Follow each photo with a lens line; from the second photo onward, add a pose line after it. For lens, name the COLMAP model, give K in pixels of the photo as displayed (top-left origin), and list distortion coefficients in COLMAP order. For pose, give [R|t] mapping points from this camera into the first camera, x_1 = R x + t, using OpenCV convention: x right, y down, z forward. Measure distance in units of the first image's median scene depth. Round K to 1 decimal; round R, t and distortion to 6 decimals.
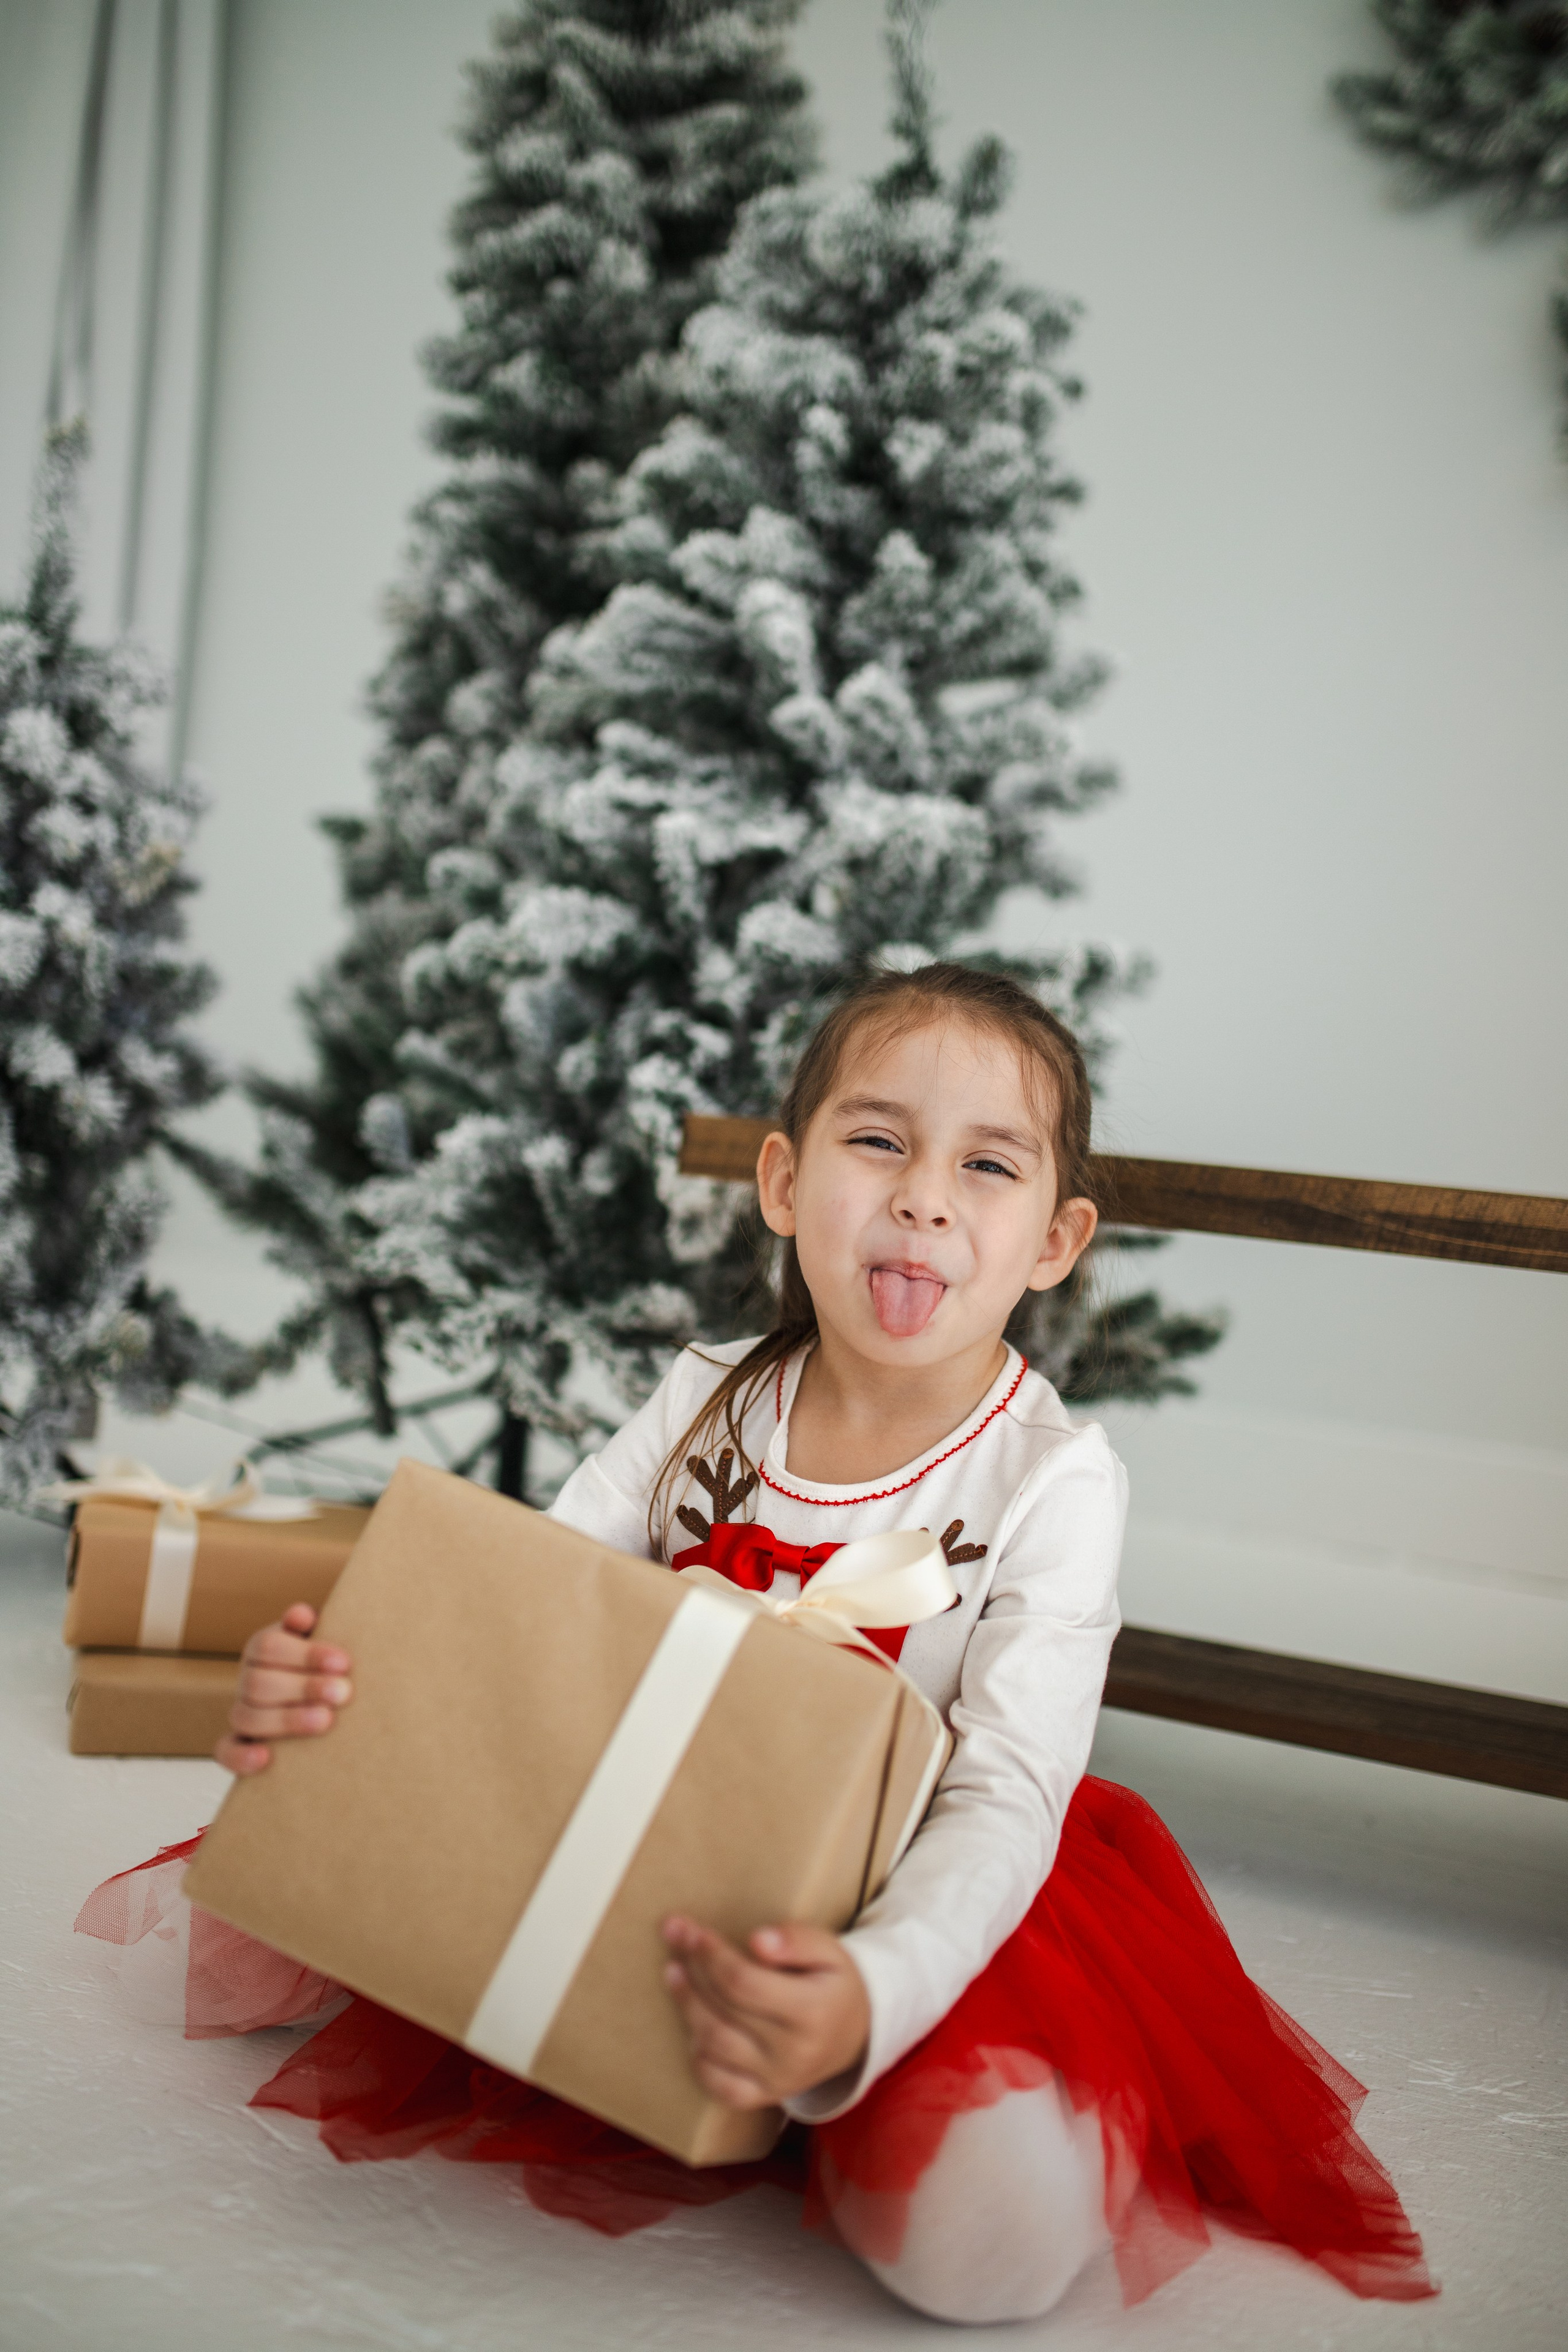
lens RADIAL K [[2256.7, 0, 779.9], [0, 2256.7, 1098.4], [0, 0, 1]] dist [-0.001167, 0.000000]
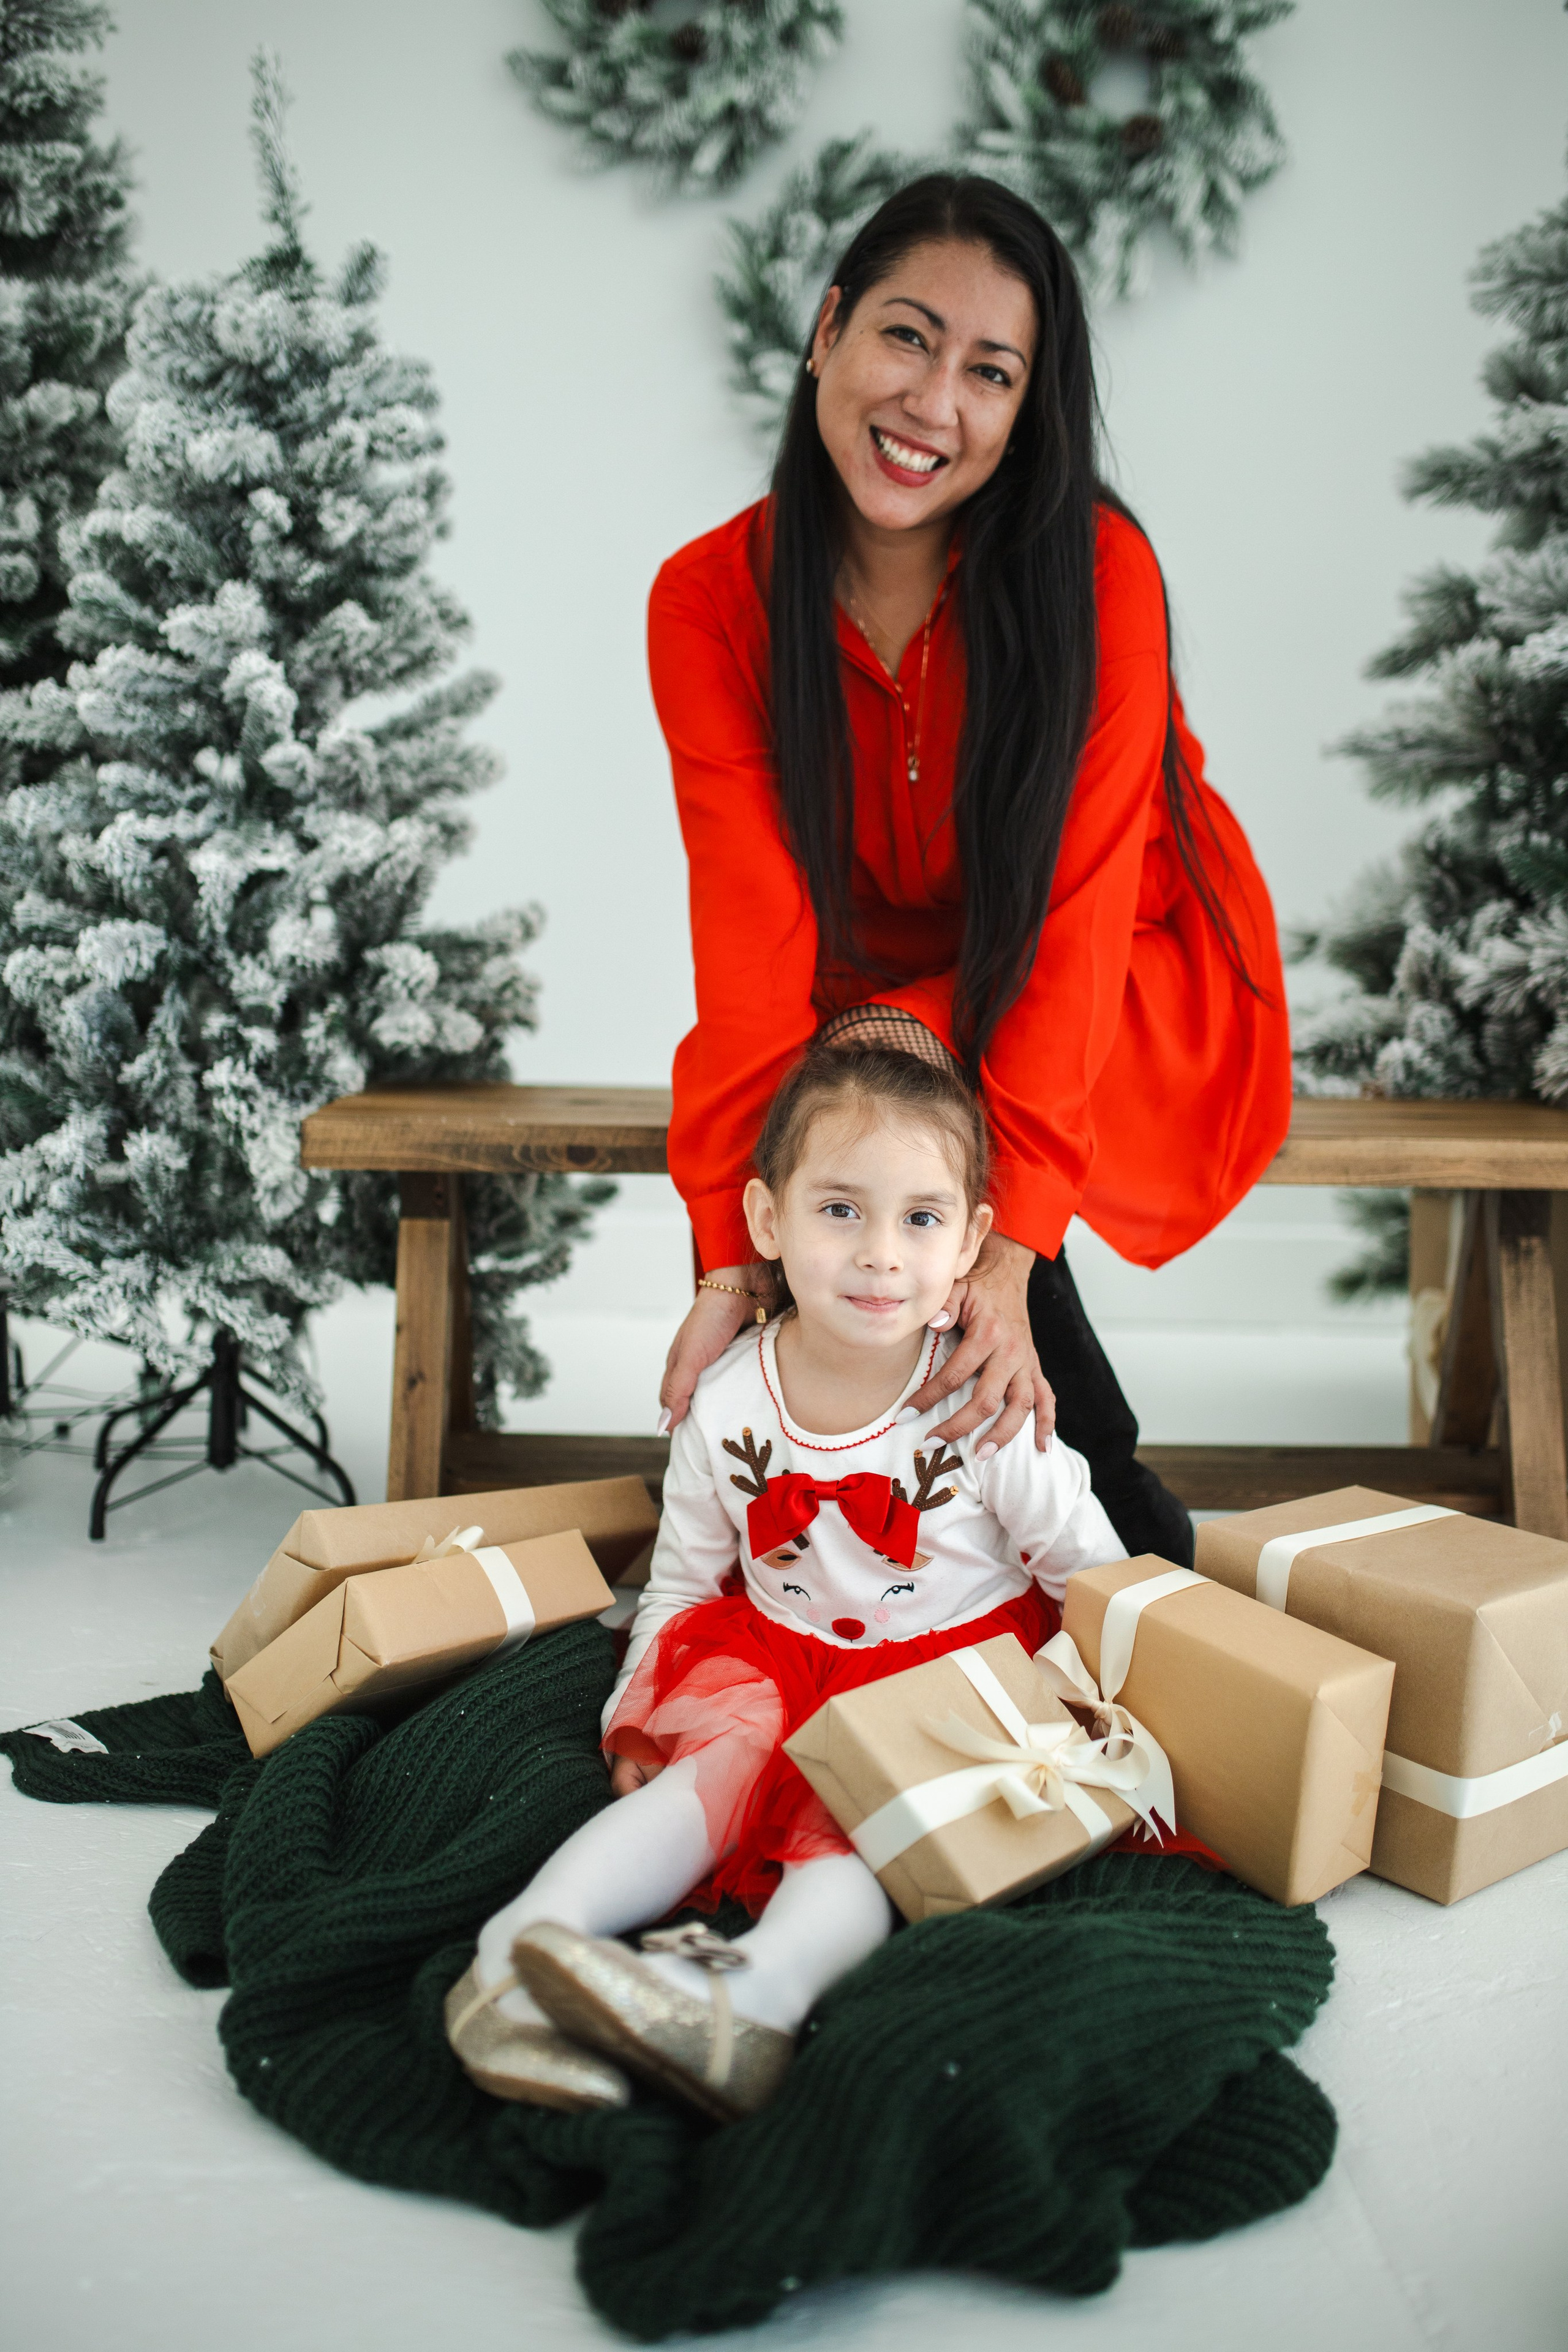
lens RADIAL K [[2189.2, 0, 749.4], [0, 2189.2, 1091.9], [0, 0, 1]] dist [0.009158, 0.000000]
pose [[0.913265, -0.118054, 0.389886, -0.237613], [0.068693, 0.988012, 0.138255, -0.133327], [-0.401533, -0.099481, 0.910425, -0.193464]]
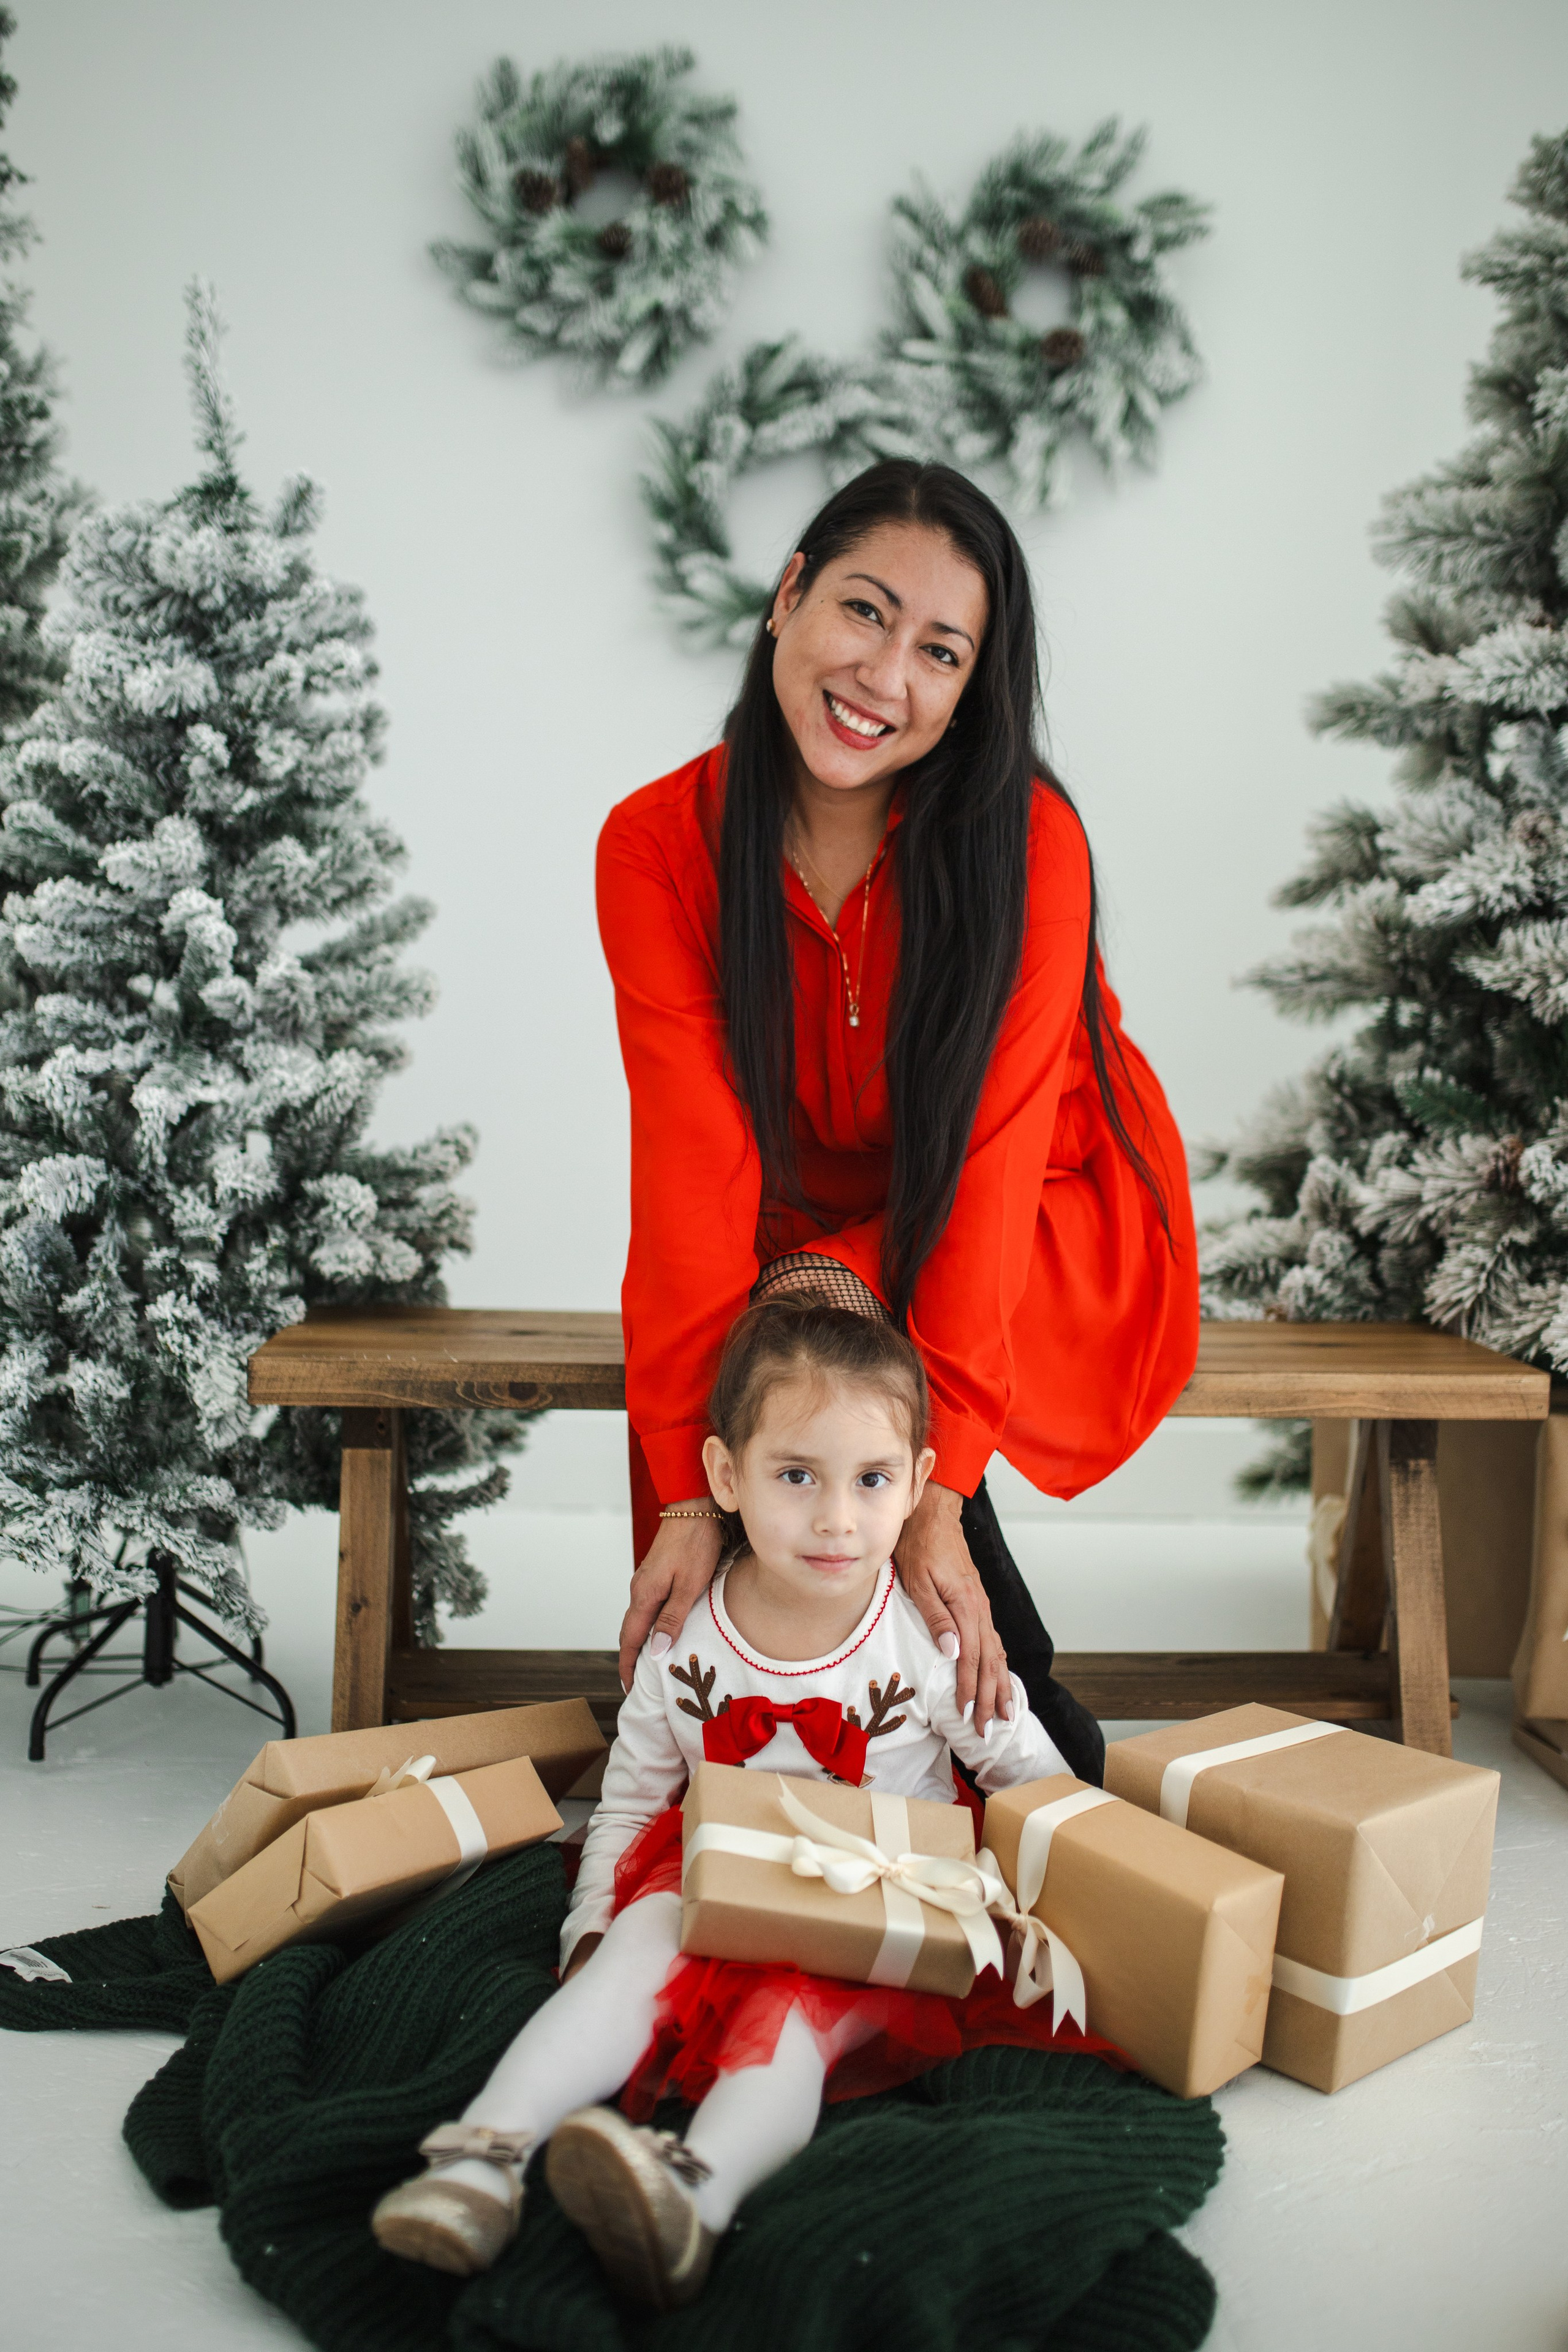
lens RADIAL K [[2256.7, 0, 832.6], [0, 2256.7, 1284.4], [0, 0, 1]] dist [-0.001167, 0.000000]
pose [[0.881129, -0.124987, 0.456058, -0.273403], [0.055985, 0.985227, 0.161844, -0.186930], [-0.469549, -0.117073, 0.875110, -0.253652]]
